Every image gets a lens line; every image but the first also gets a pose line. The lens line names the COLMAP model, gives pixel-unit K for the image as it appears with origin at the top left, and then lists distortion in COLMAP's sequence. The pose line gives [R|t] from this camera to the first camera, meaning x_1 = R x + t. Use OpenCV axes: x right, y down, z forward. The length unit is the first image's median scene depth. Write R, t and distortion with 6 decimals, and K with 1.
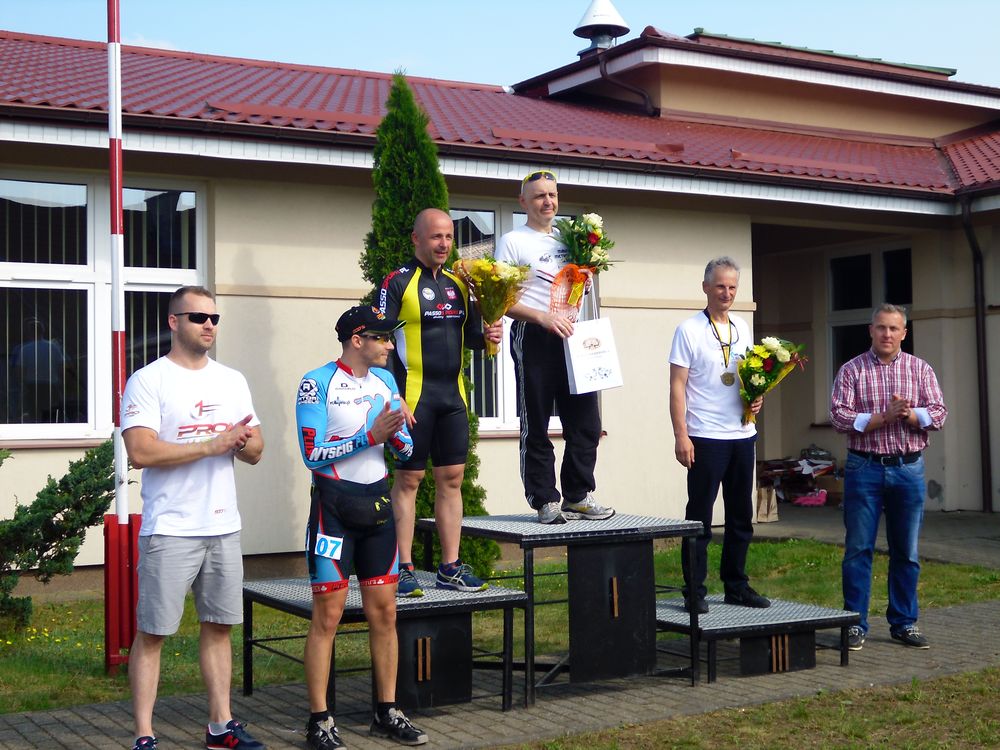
lens RADIAL K [[1498.0, 0, 515.4], [0, 1498.0, 371.8], [0, 0, 1]] dist [-0.070615, 0.000000]
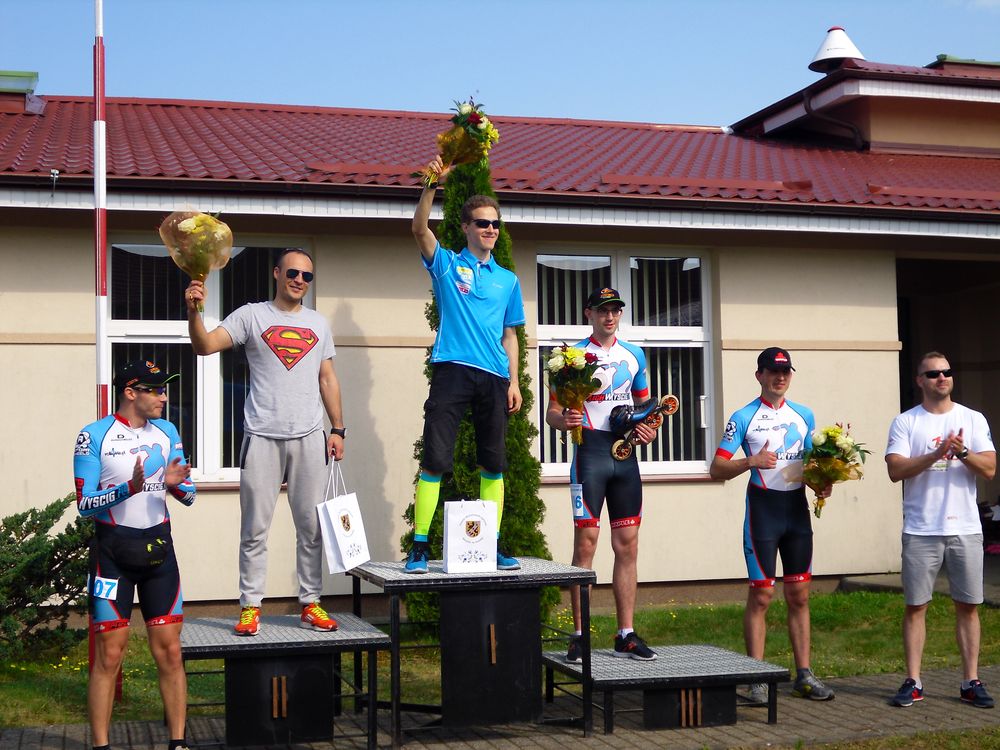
lens RADIAL K [[1498.0, 0, 502.0], [0, 1498.0, 367.3], [0, 0, 1]] dist [-0.070615, 0.000000]
pose [[0.967537, -0.016033, -0.252220, 0.206600], [0.008343, 0.999468, -0.031529, -0.002319], [0.252591, 0.028401, 0.967156, 0.014507]]
